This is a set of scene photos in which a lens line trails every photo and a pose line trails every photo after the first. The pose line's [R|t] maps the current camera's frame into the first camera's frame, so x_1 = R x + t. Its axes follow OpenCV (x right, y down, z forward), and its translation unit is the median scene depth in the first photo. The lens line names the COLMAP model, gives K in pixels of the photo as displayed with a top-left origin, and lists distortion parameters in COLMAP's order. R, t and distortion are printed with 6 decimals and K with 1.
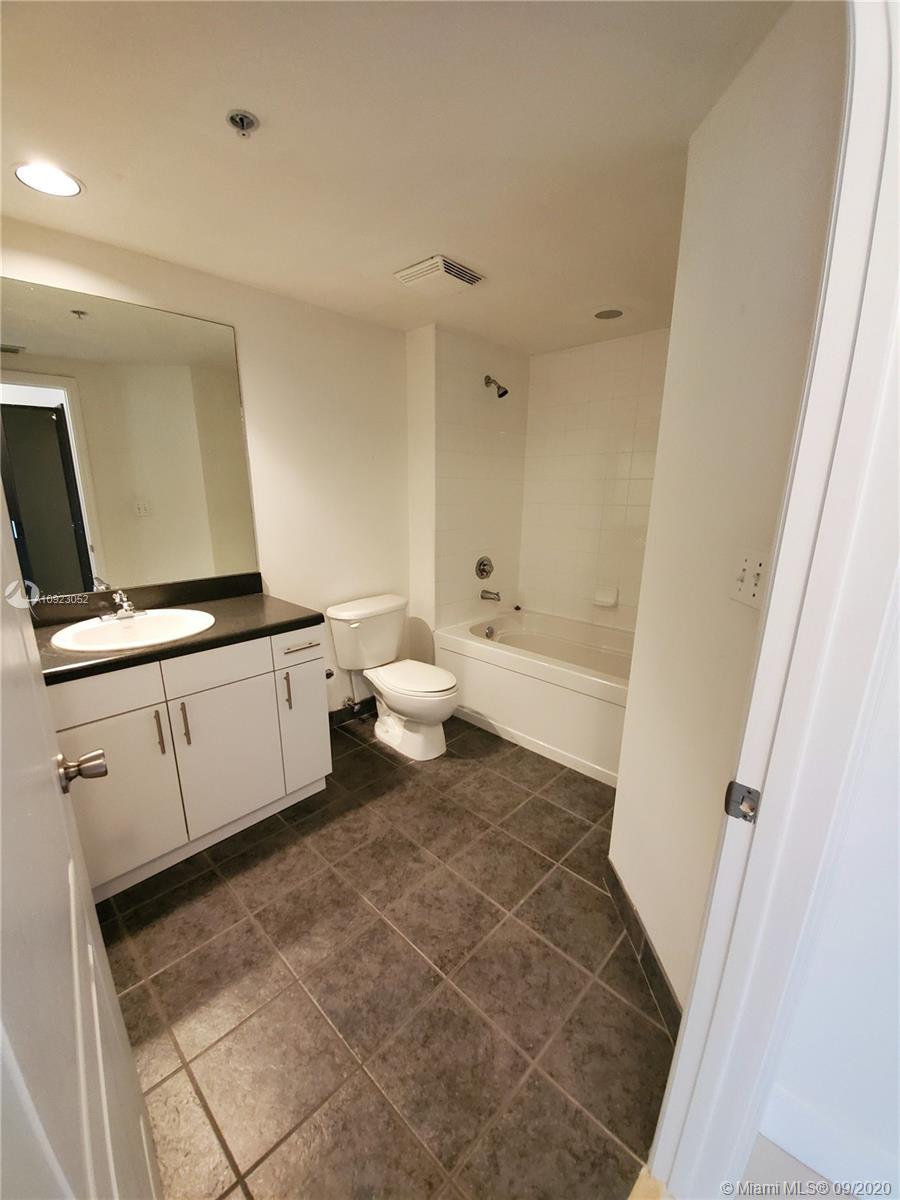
lens RADIAL K [[480.3, 0, 453.0], [0, 480.3, 610.0], [0, 0, 1]] dist [-0.000824, -0.009383]
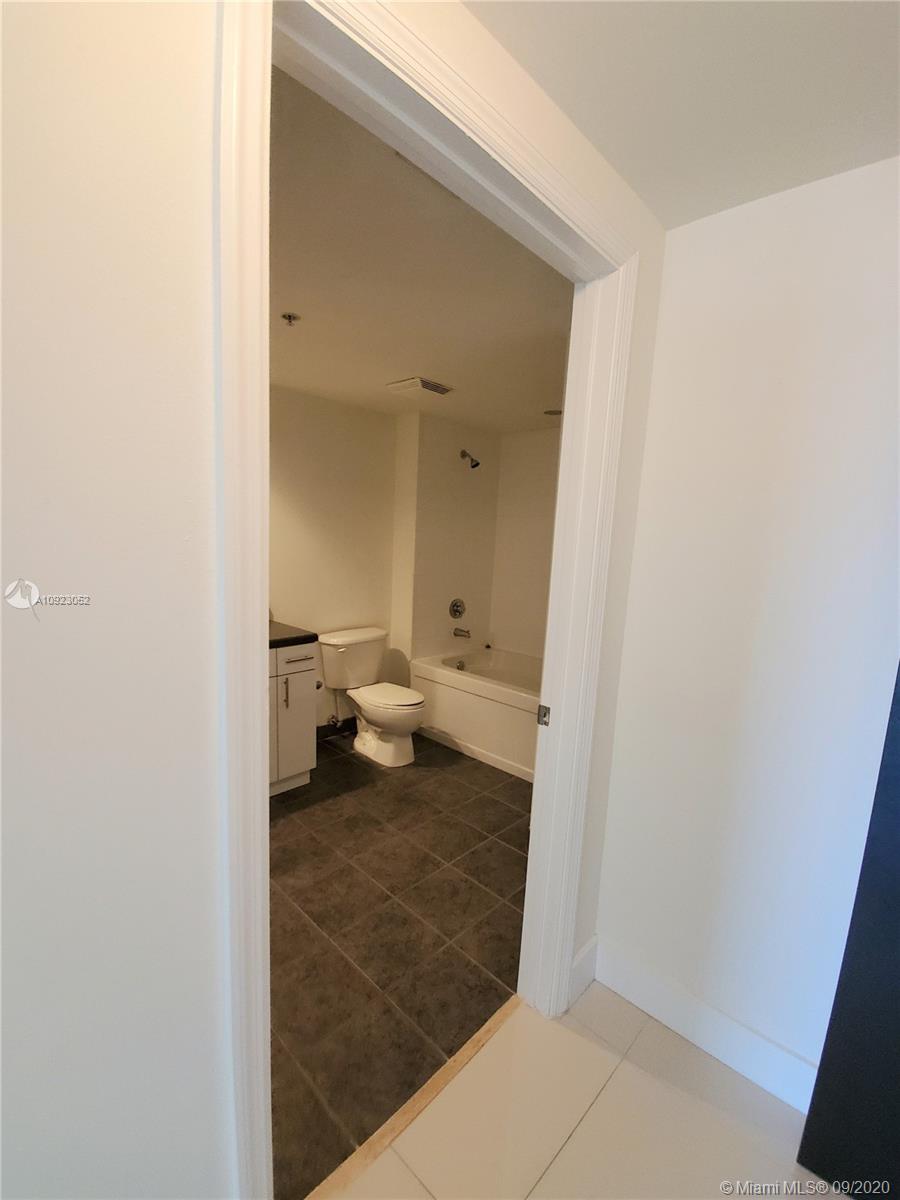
lens RADIAL K [[525.0, 0, 455.7], [0, 525.0, 603.8], [0, 0, 1]] dist [-0.000930, -0.000006]
pose [[0.999439, 0.032924, 0.006134, 0.085695], [-0.031953, 0.992283, -0.119810, 0.082522], [-0.010031, 0.119546, 0.992778, -0.400612]]
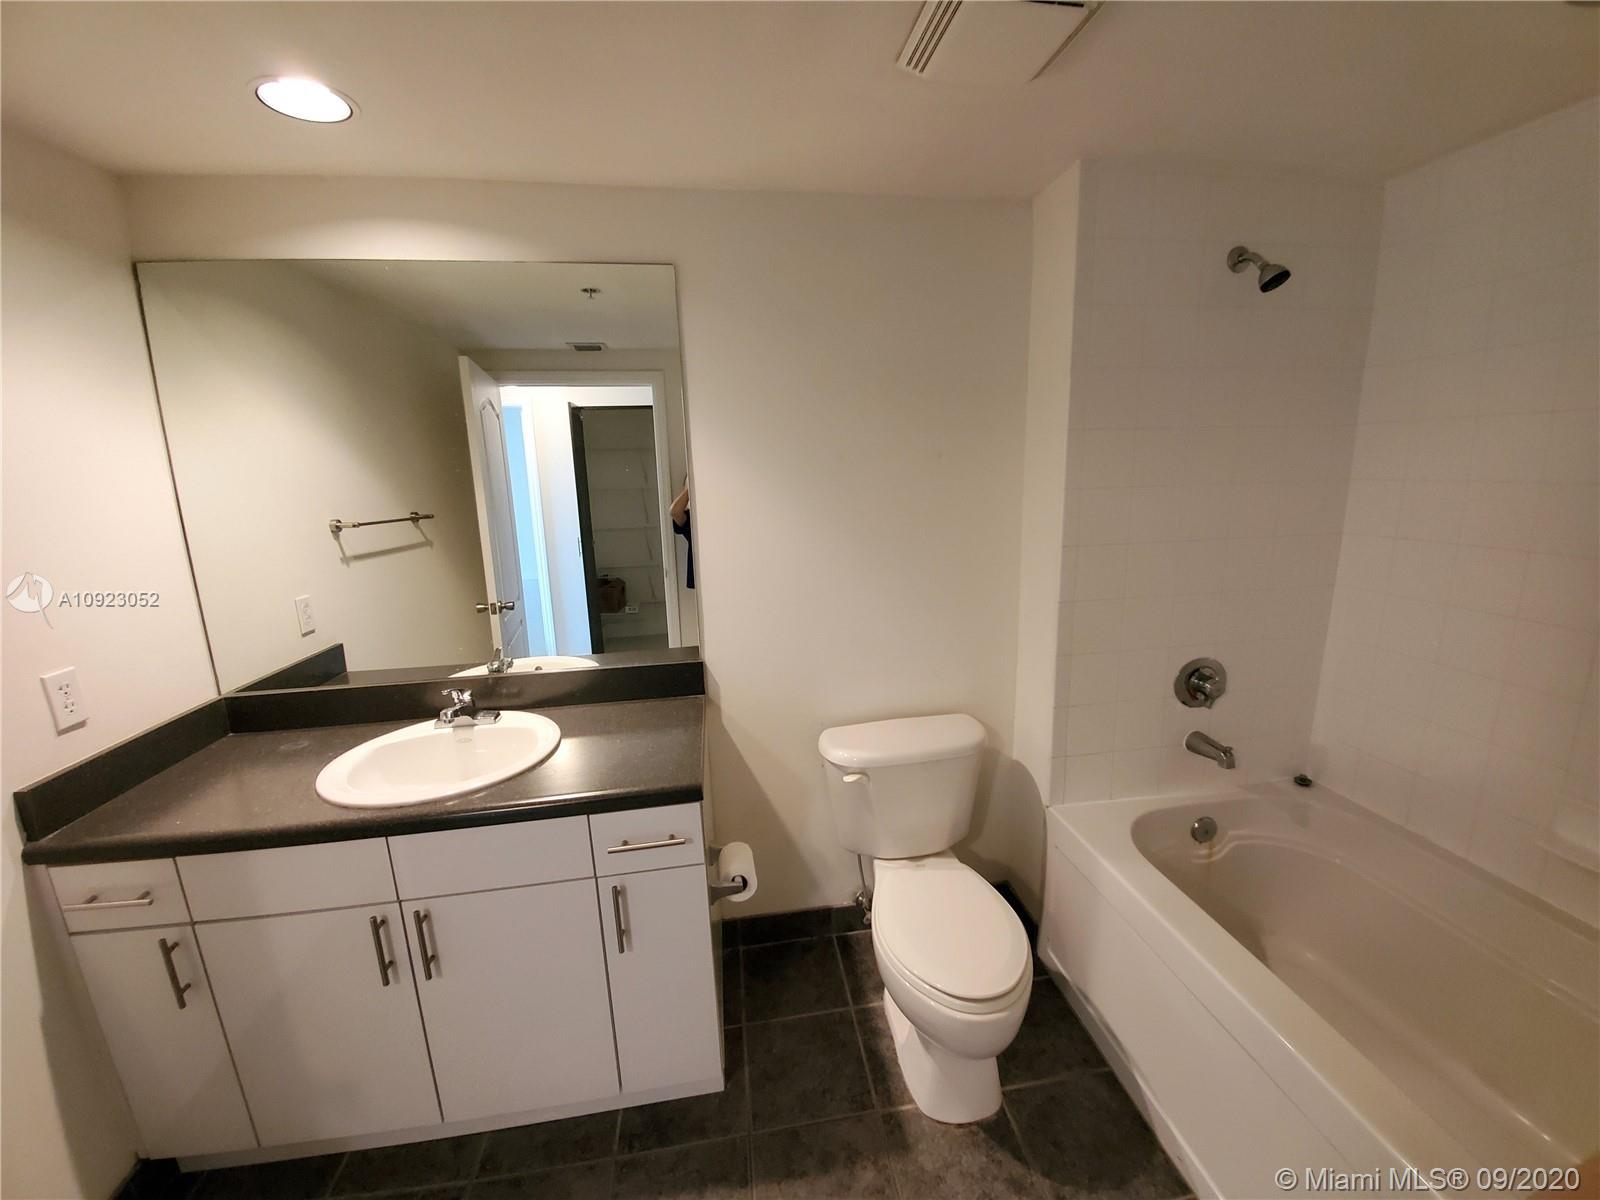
lens RADIAL K [[640.4, 0, 807.9], [0, 640.4, 596.8], [0, 0, 1]] dist [-0.000824, -0.009383]
pose [[0.788616, 0.084639, -0.609033, 0.211266], [-0.115185, 0.993282, -0.011110, -0.191834], [0.604002, 0.078913, 0.793067, 0.513603]]
